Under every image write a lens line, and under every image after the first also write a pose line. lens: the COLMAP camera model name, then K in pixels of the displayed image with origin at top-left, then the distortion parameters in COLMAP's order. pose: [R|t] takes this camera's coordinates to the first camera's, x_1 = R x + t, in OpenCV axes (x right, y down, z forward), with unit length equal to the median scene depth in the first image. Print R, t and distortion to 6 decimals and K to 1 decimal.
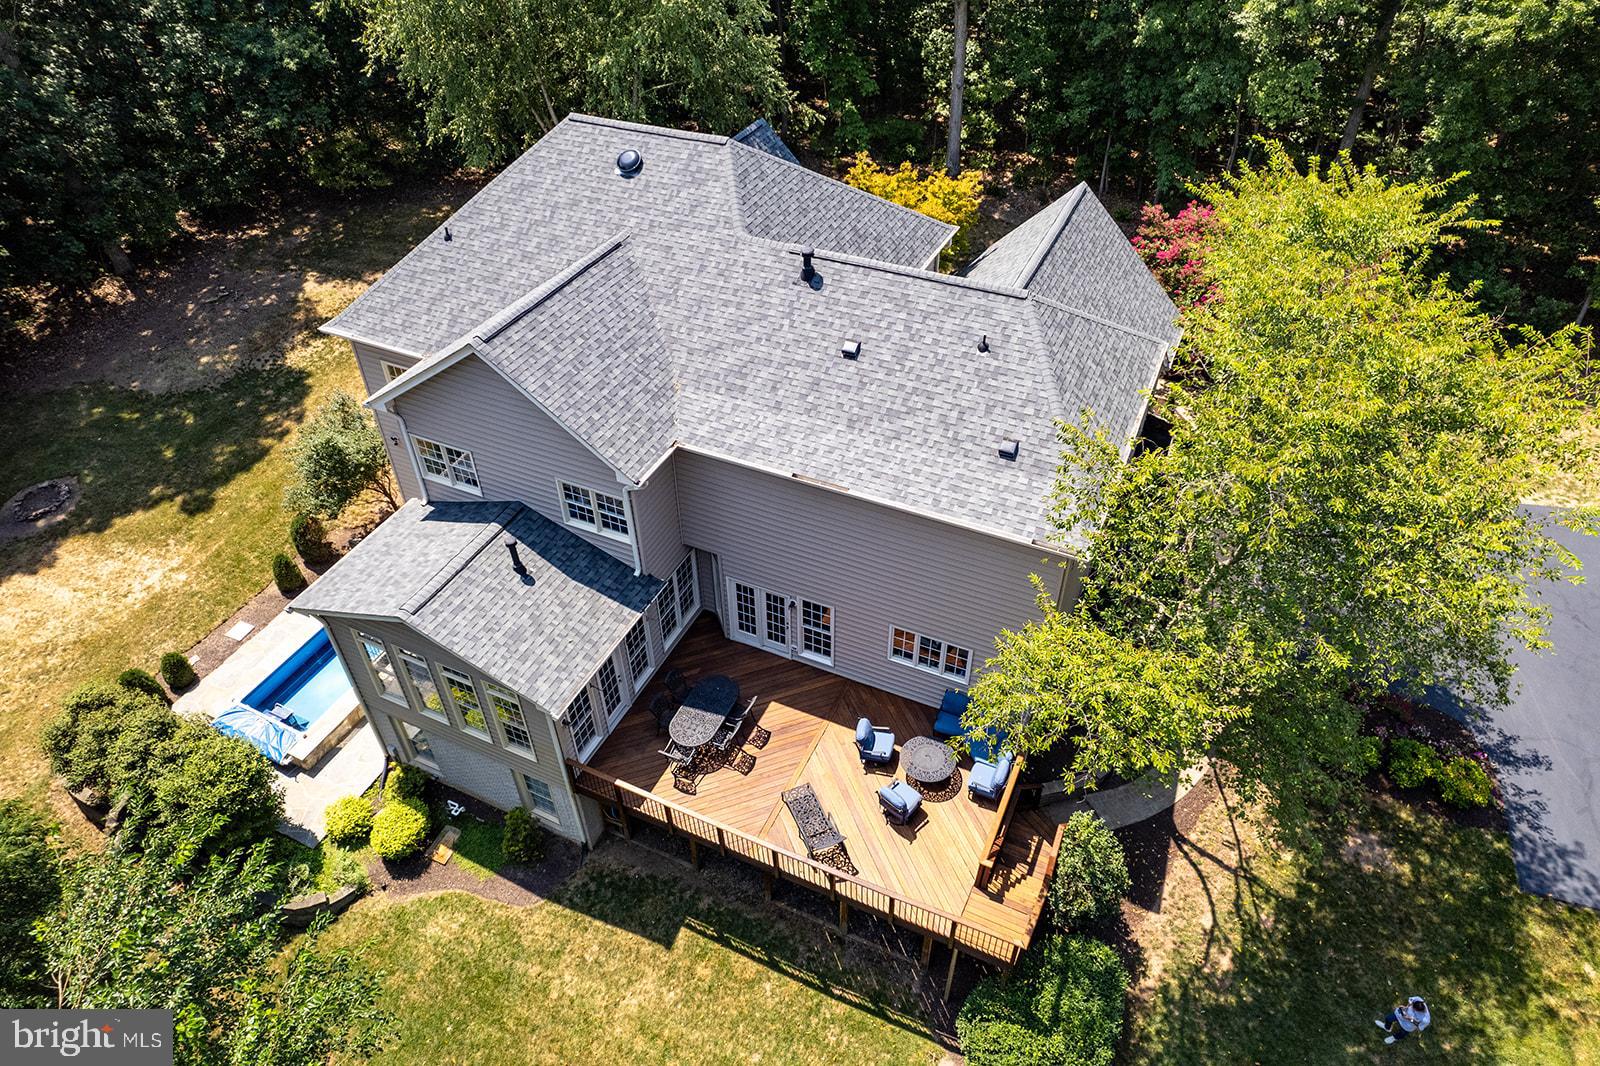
lens RADIAL K [[1031.2, 0, 821.7], [0, 1031.2, 533.8], [0, 0, 1]] dist [-0.049742, 0.000608]
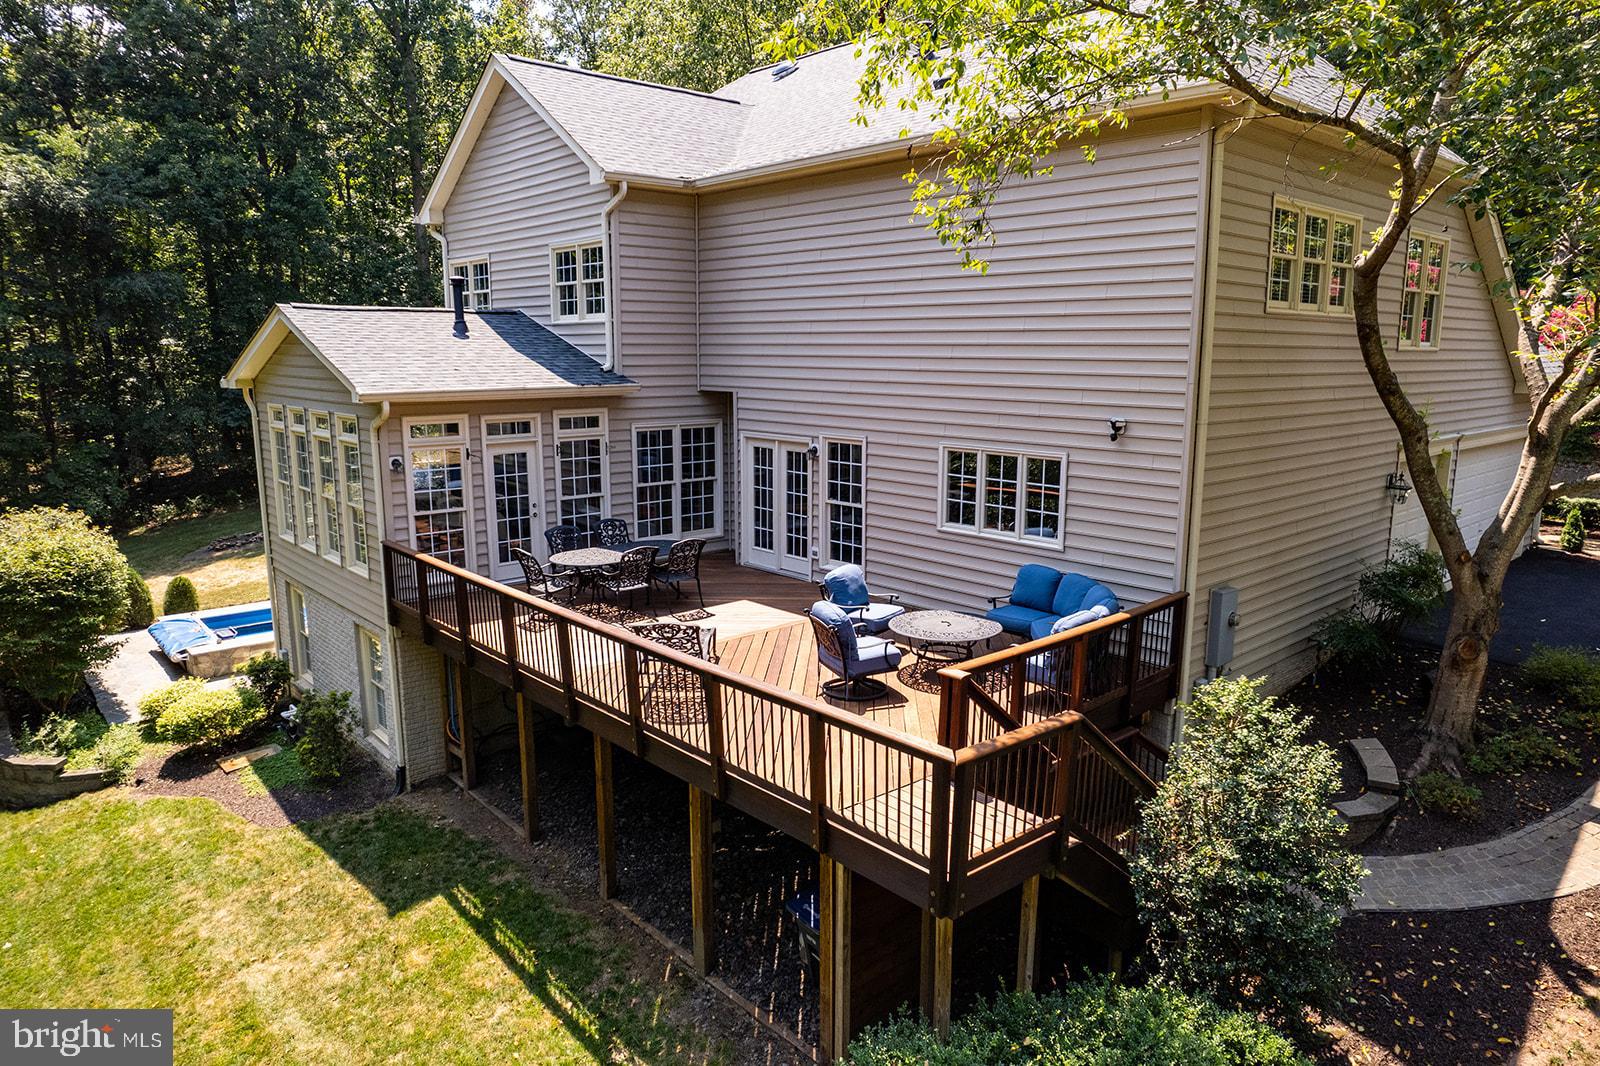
lens RADIAL K [[1031.2, 0, 821.7], [0, 1031.2, 533.8], [0, 0, 1]] dist [-0.049742, 0.000608]
pose [[0.917609, 0.057878, -0.393248, 0.234243], [-0.259930, 0.835860, -0.483503, 0.425633], [0.300716, 0.545884, 0.782036, 0.543444]]
